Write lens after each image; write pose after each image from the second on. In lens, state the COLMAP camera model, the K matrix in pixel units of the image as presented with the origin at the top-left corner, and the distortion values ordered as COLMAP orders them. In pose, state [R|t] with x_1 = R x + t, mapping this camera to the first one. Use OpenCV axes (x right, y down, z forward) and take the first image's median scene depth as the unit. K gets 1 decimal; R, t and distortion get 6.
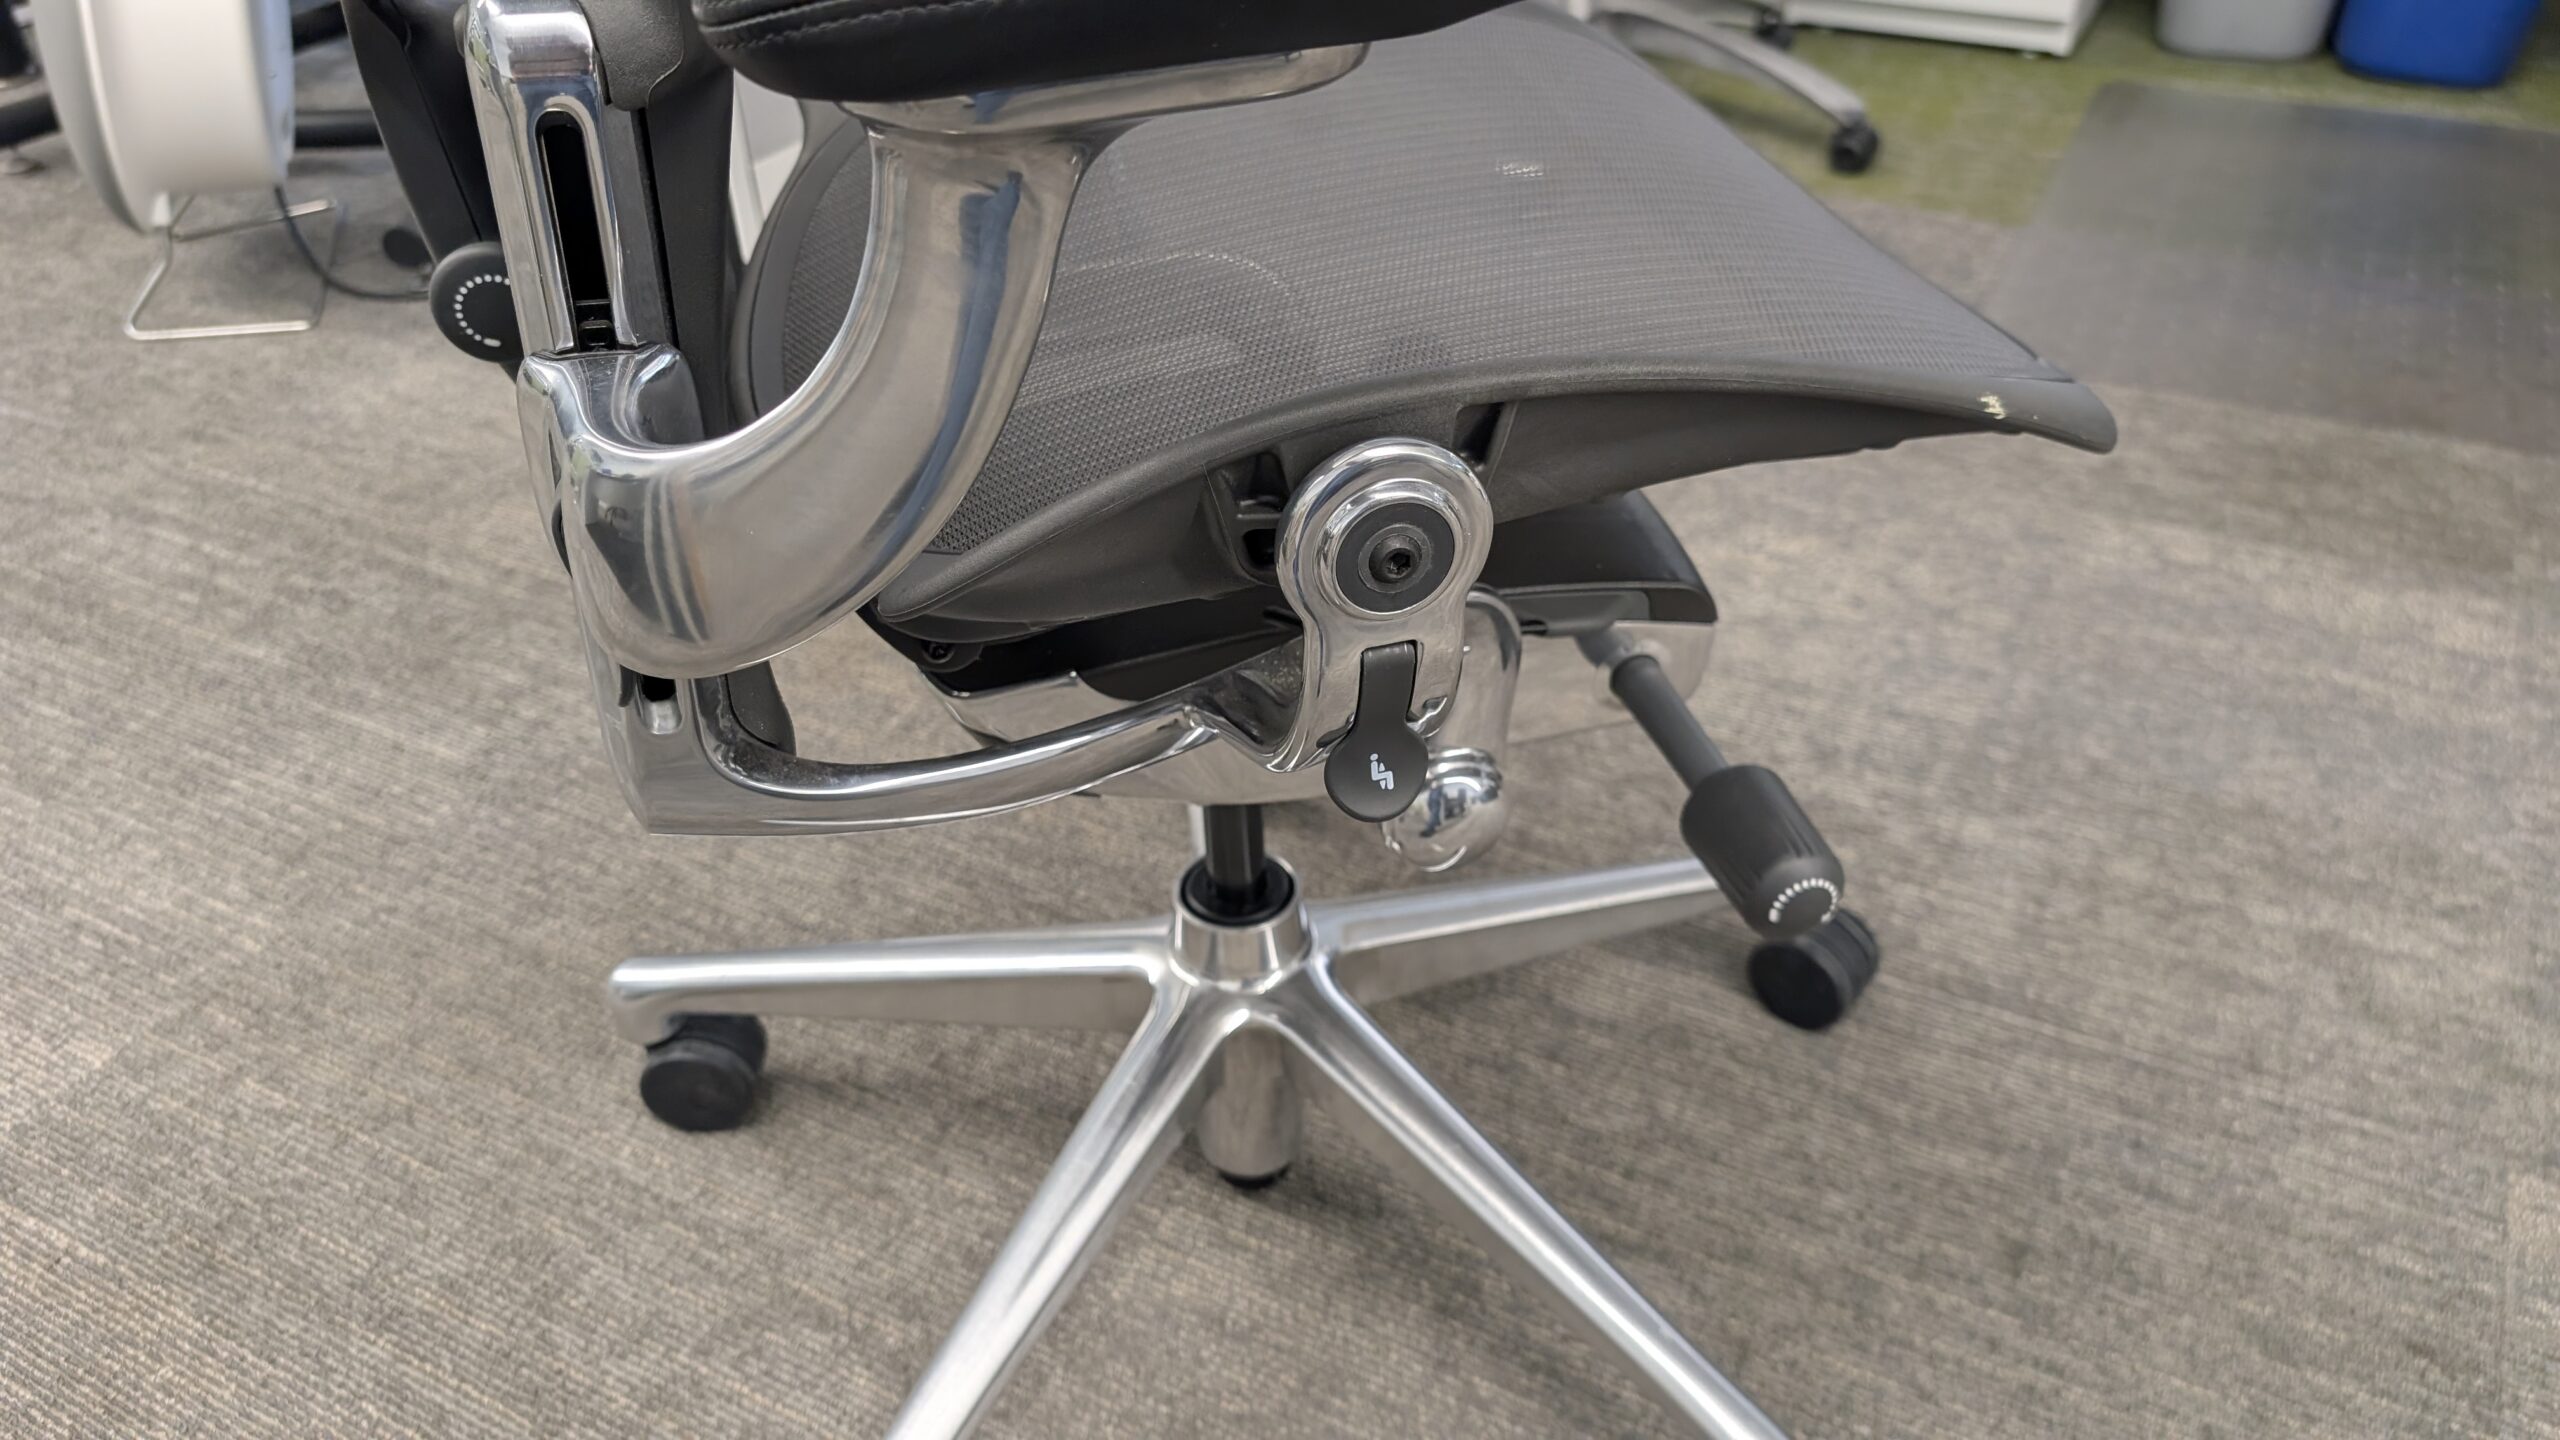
lens RADIAL K [[1876.0, 0, 1287.2], [0, 1876.0, 727.6], [0, 0, 1]] dist [-0.007667, 0.008110]
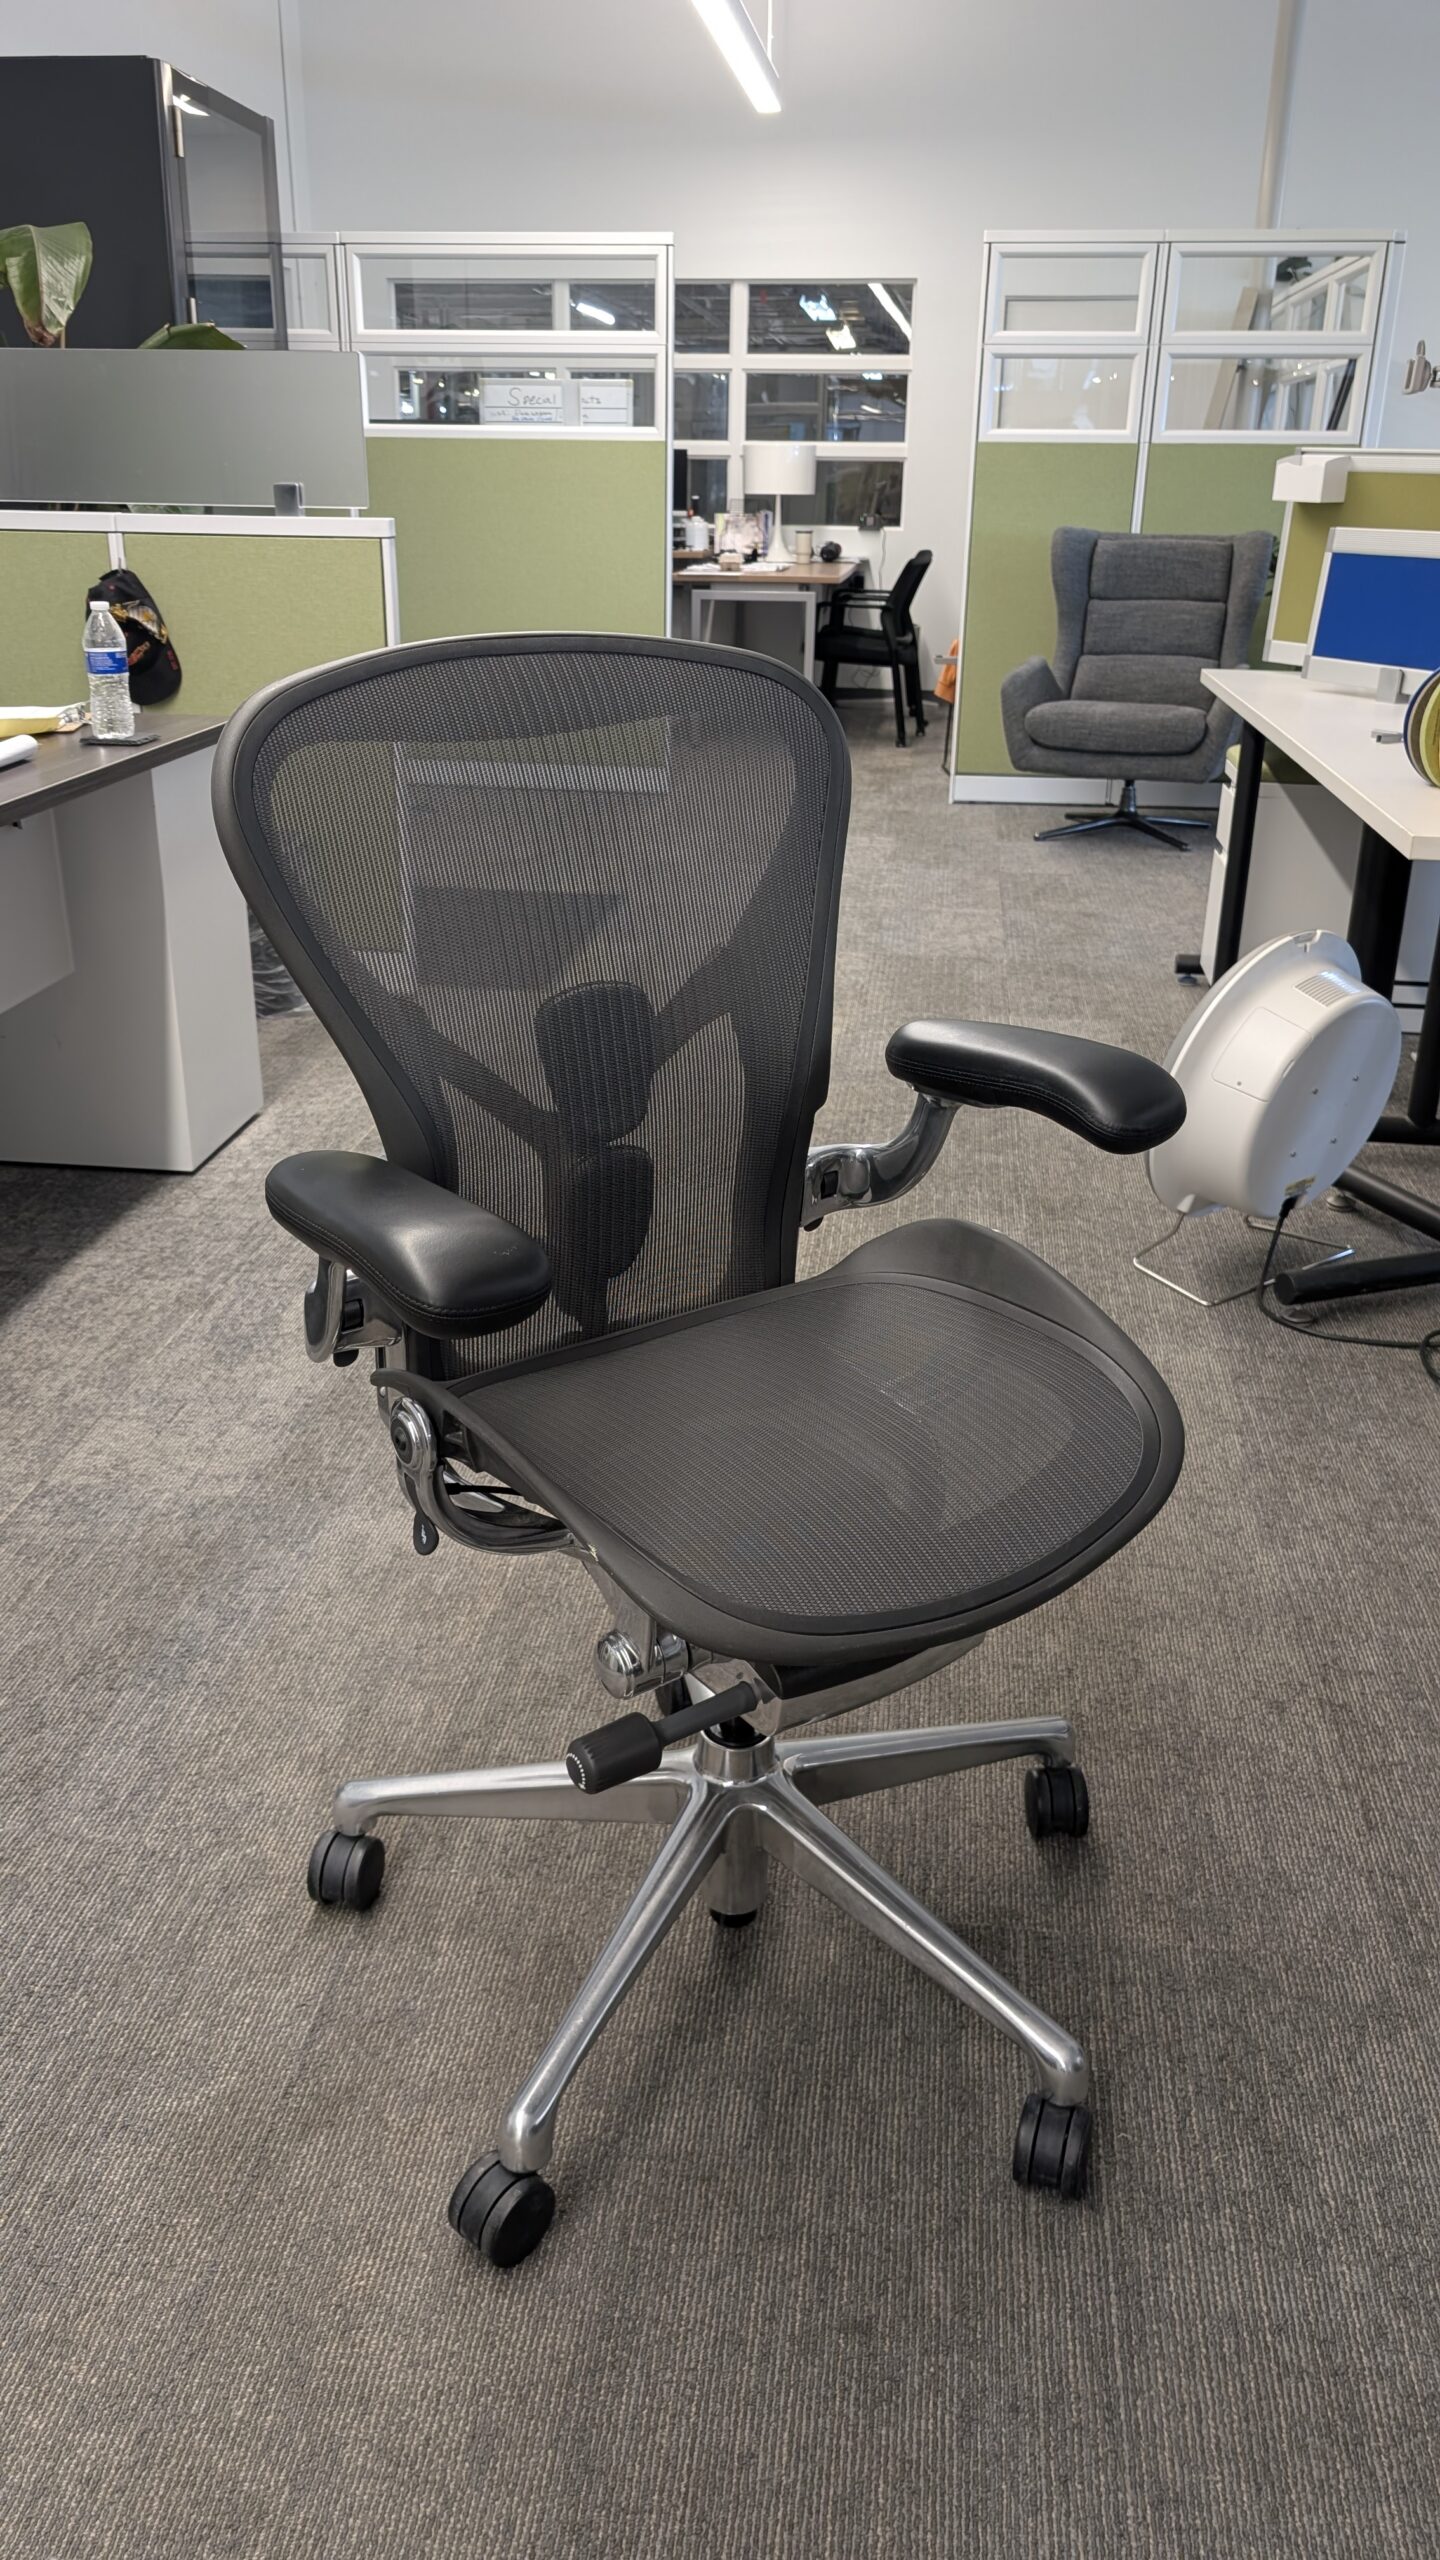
lens RADIAL K [[1876.0, 0, 705.4], [0, 1876.0, 1280.9], [0, 0, 1]] dist [-0.007667, 0.008110]
pose [[0.345729, 0.393770, -0.851714, 1.042200], [-0.570648, 0.808775, 0.142280, -0.387135], [0.744871, 0.436839, 0.504321, -0.058274]]
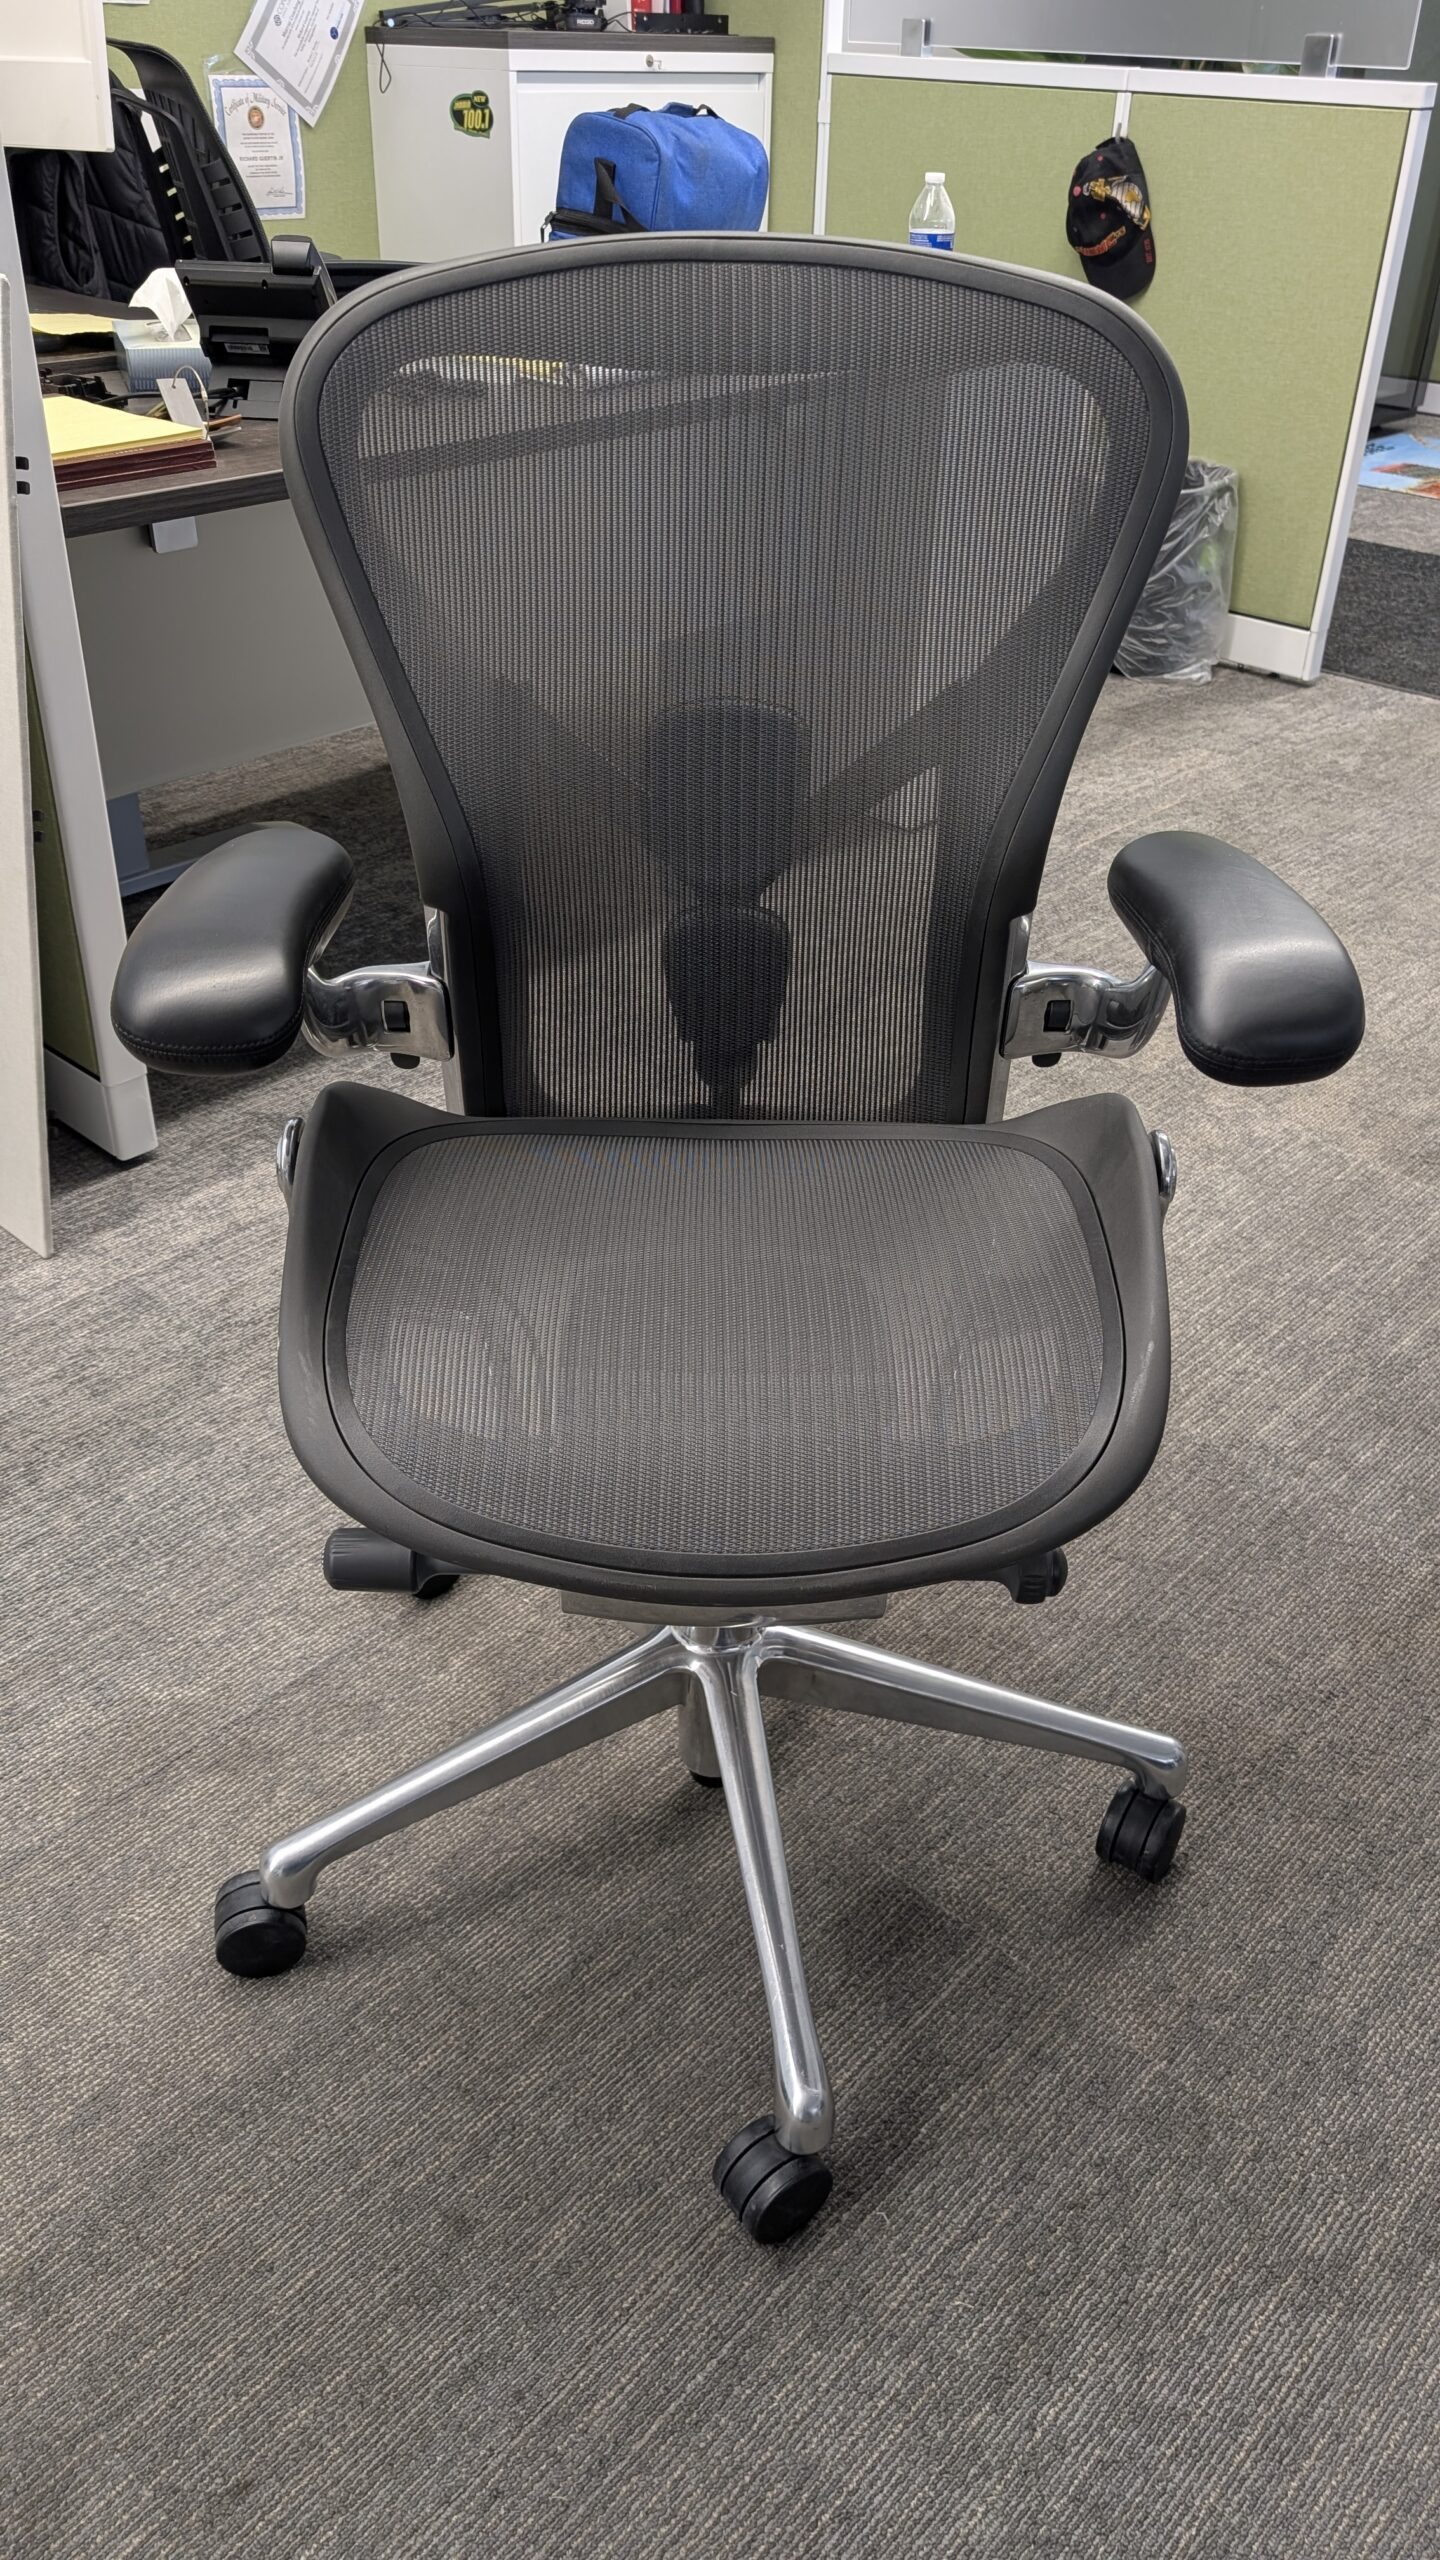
lens RADIAL K [[1876.0, 0, 708.7], [0, 1876.0, 1291.9], [0, 0, 1]] dist [-0.007667, 0.008110]
pose [[-0.262823, 0.561631, -0.784535, 0.849038], [-0.584420, 0.554319, 0.592608, -0.771340], [0.767709, 0.614248, 0.182541, 0.464518]]
